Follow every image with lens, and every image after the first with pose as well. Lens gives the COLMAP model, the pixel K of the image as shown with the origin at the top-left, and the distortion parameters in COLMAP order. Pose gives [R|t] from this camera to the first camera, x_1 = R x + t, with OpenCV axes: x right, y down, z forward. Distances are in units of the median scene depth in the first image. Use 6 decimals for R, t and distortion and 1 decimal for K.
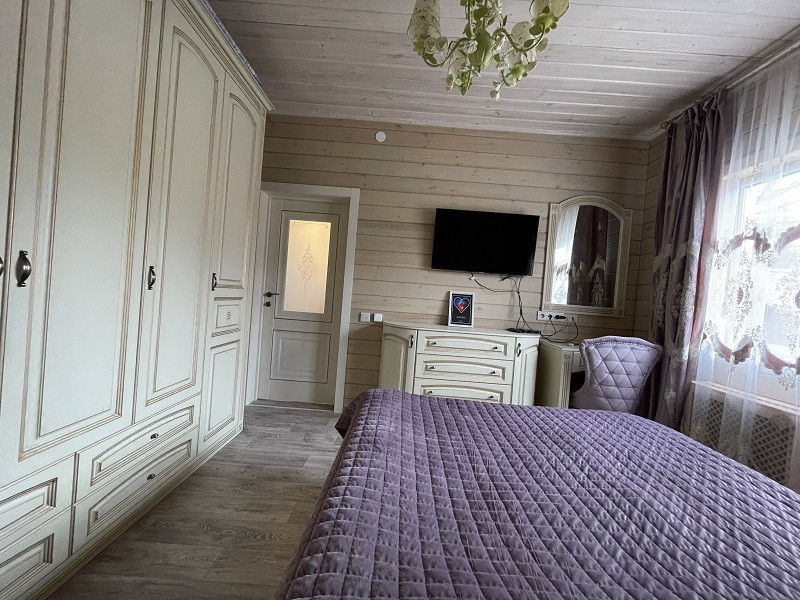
lens RADIAL K [[323.2, 0, 401.2], [0, 323.2, 301.1], [0, 0, 1]] dist [-0.002380, -0.000661]
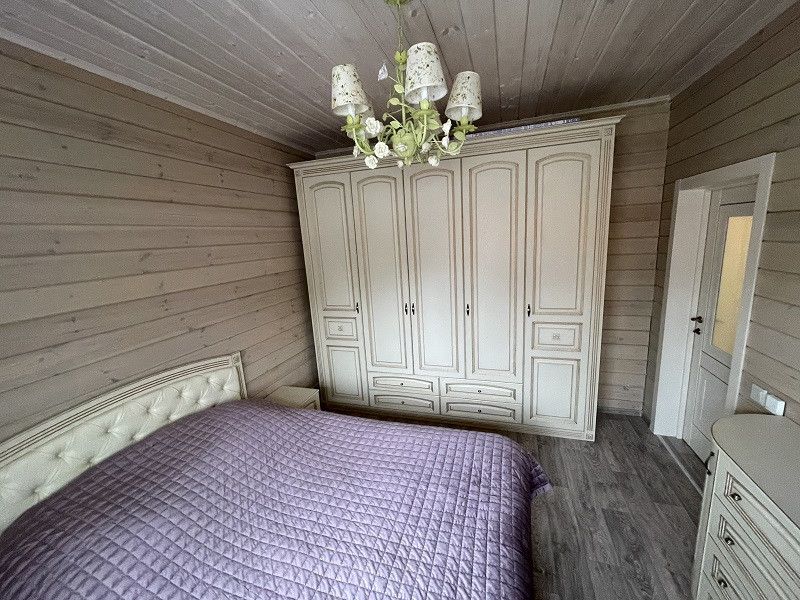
lens RADIAL K [[323.2, 0, 397.4], [0, 323.2, 301.2], [0, 0, 1]] dist [-0.002380, -0.000661]
pose [[-0.316127, 0.130251, -0.939733, 0.657211], [0.016483, 0.991135, 0.131831, -0.215952], [0.948574, 0.026186, -0.315472, 0.675260]]
